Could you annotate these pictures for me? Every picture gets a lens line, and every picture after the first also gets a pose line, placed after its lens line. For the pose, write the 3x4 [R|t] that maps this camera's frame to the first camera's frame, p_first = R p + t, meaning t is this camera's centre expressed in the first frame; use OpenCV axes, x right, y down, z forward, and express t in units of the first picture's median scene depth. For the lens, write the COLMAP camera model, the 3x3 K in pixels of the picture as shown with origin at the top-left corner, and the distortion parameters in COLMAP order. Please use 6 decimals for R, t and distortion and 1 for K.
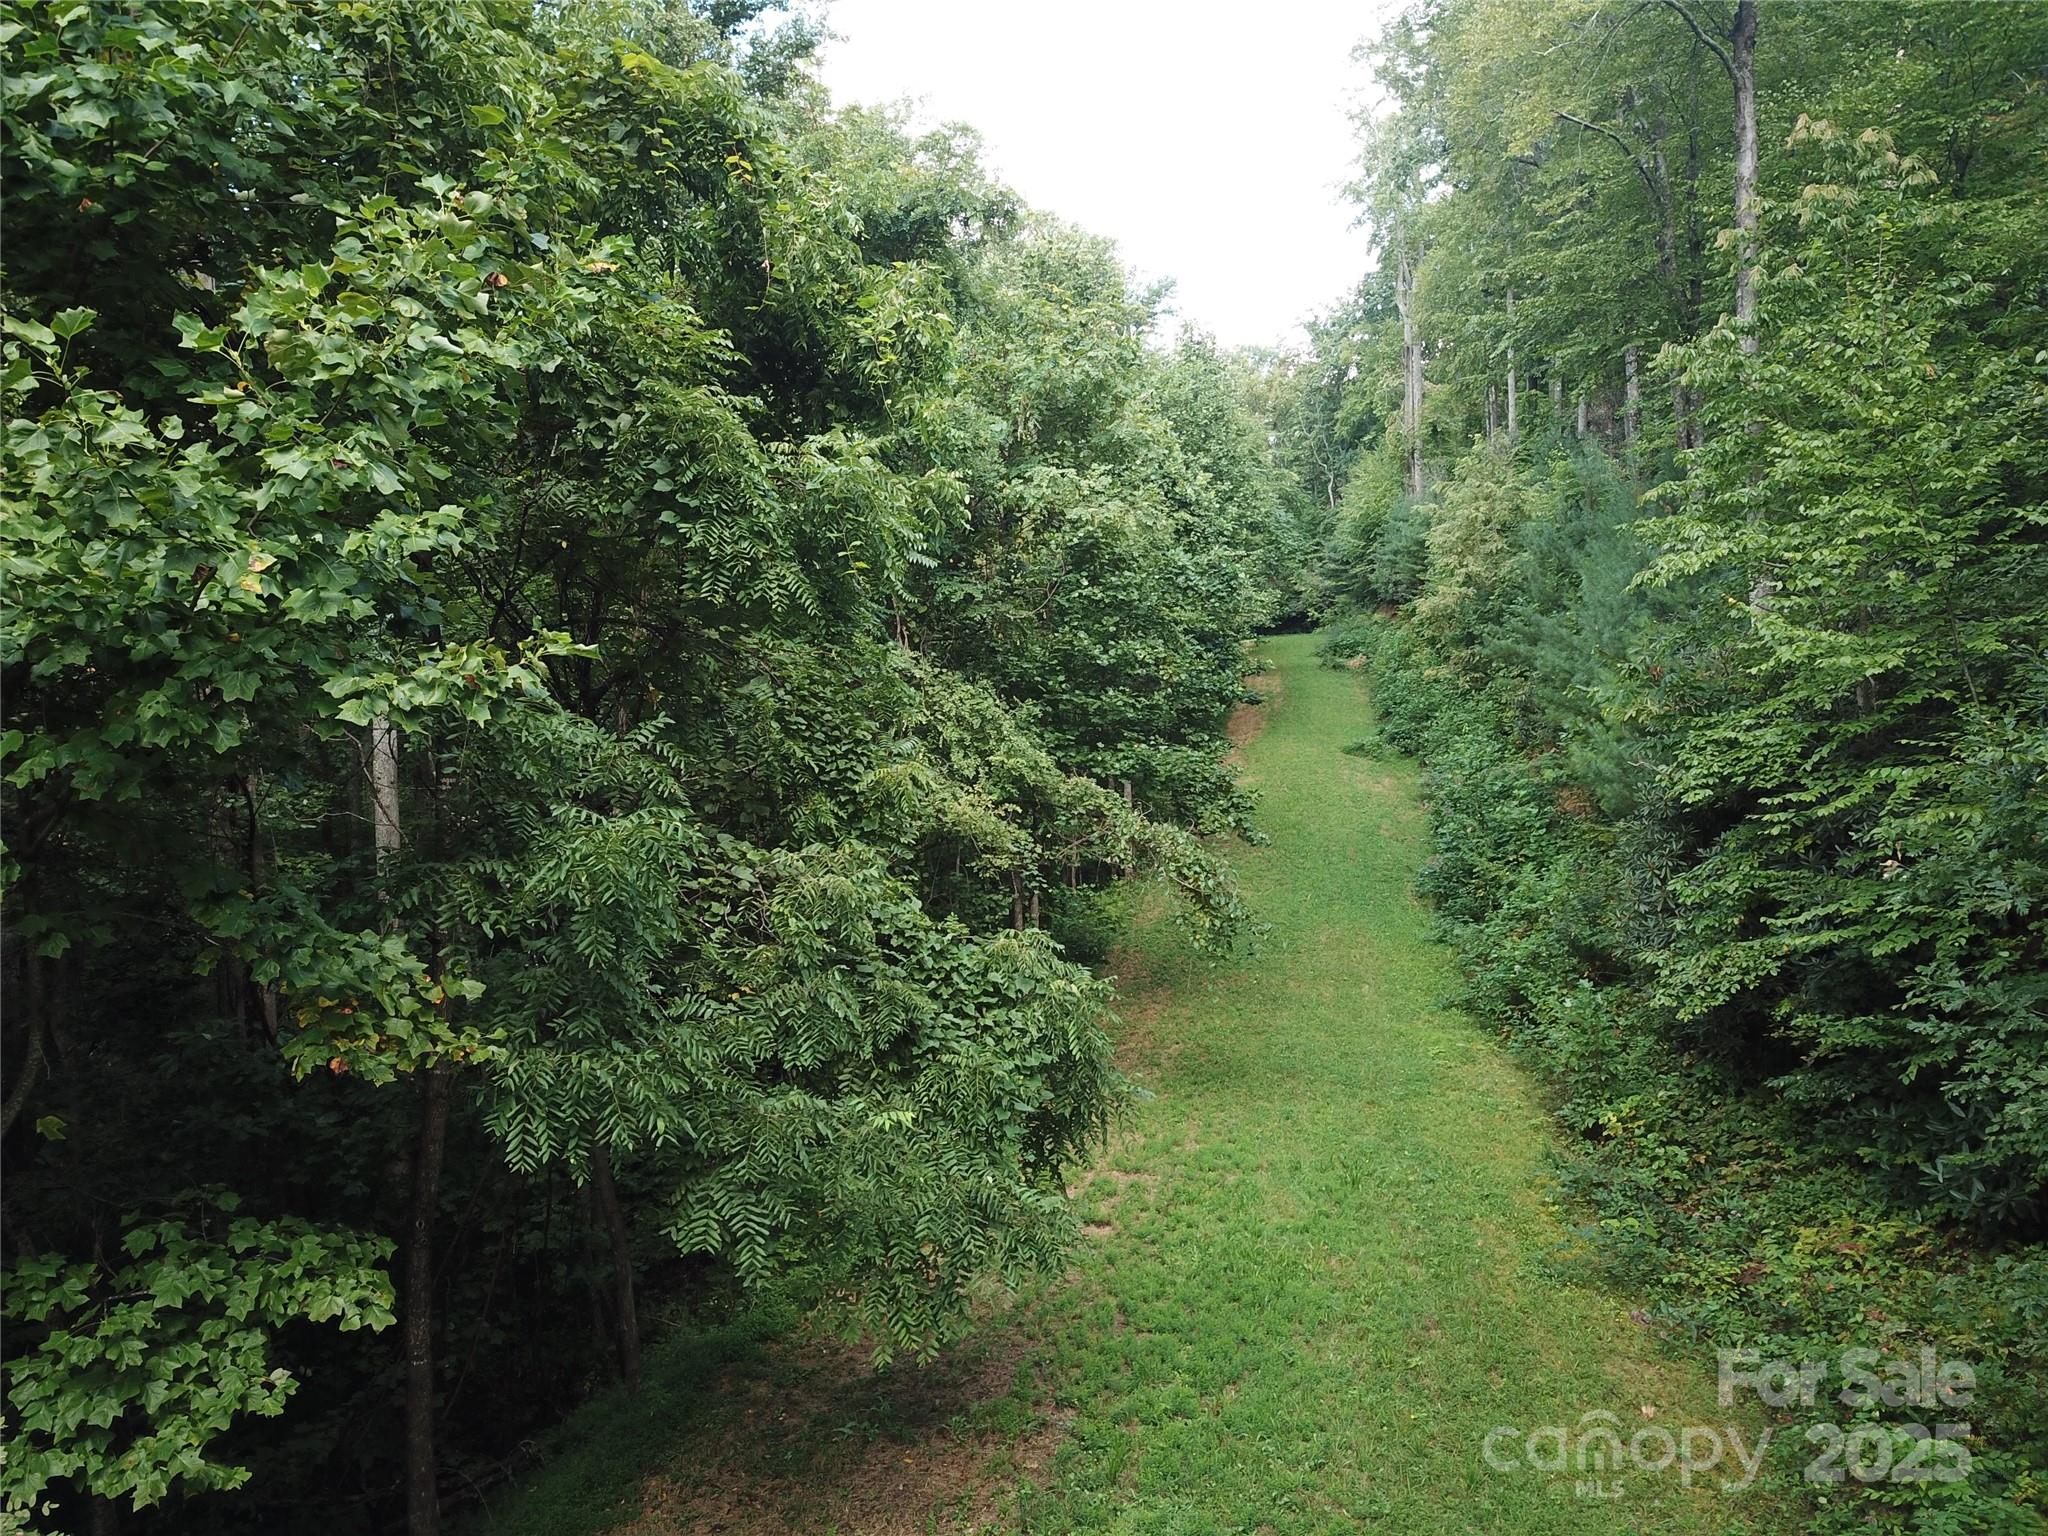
lens RADIAL K [[1598.1, 0, 1031.9], [0, 1598.1, 771.6], [0, 0, 1]] dist [0.040040, -0.027457]
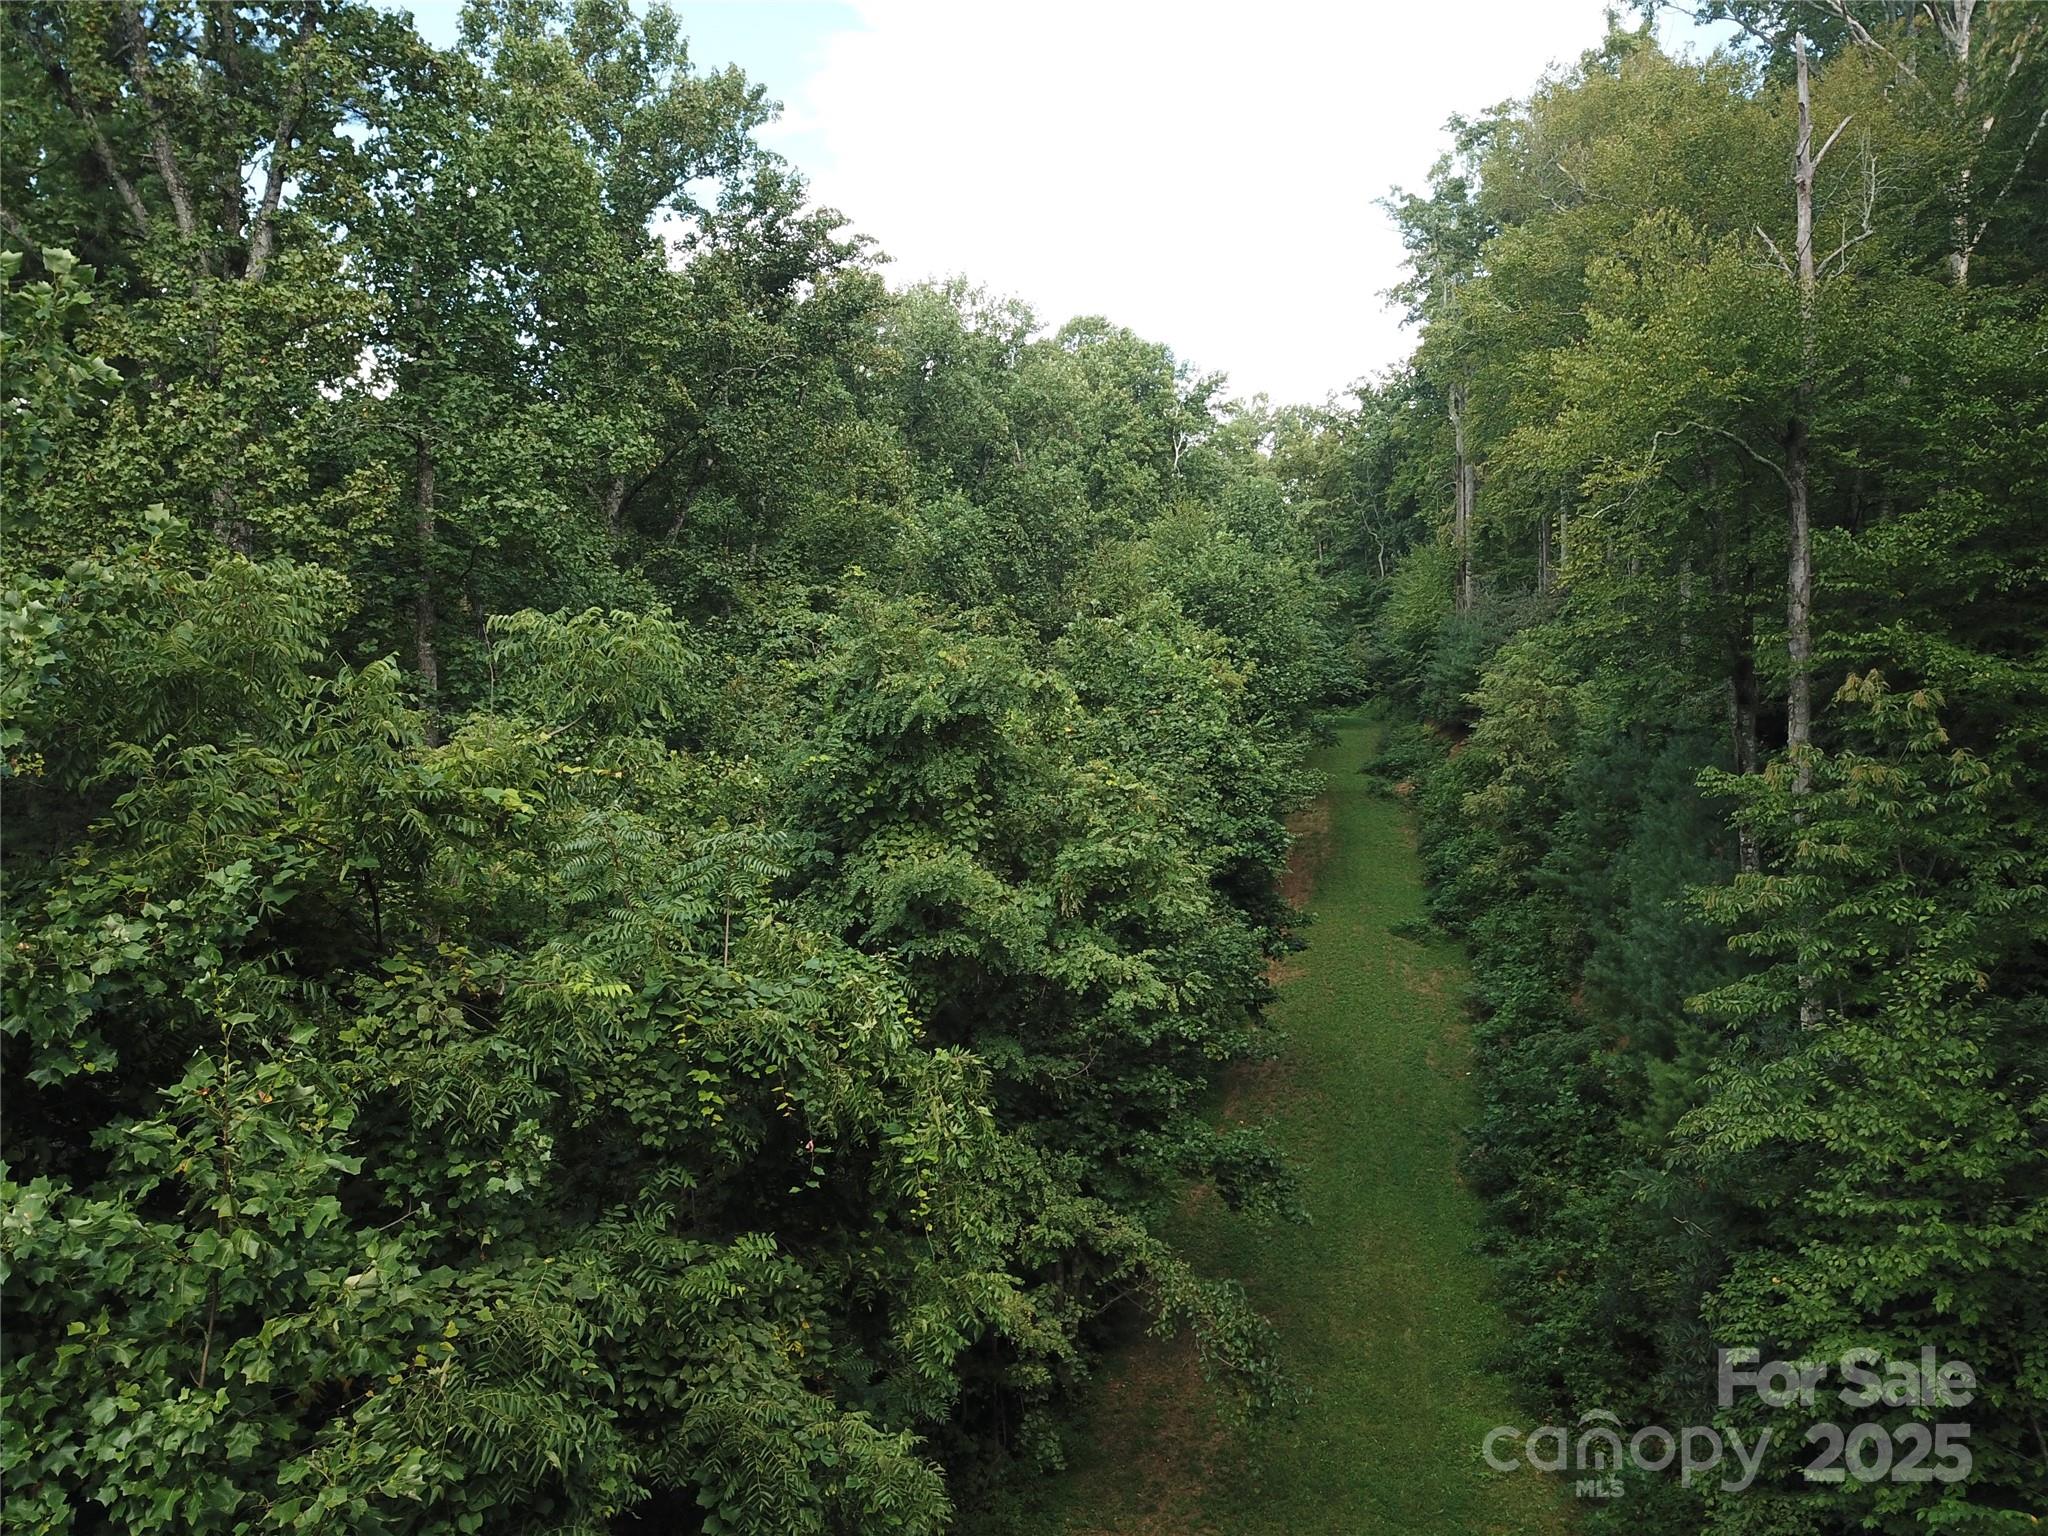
lens RADIAL K [[1598.1, 0, 1031.9], [0, 1598.1, 771.6], [0, 0, 1]] dist [0.040040, -0.027457]
pose [[0.999542, 0.006876, -0.029476, 0.000622], [-0.006608, 0.999936, 0.009168, -0.112746], [0.029537, -0.008969, 0.999523, -0.002156]]
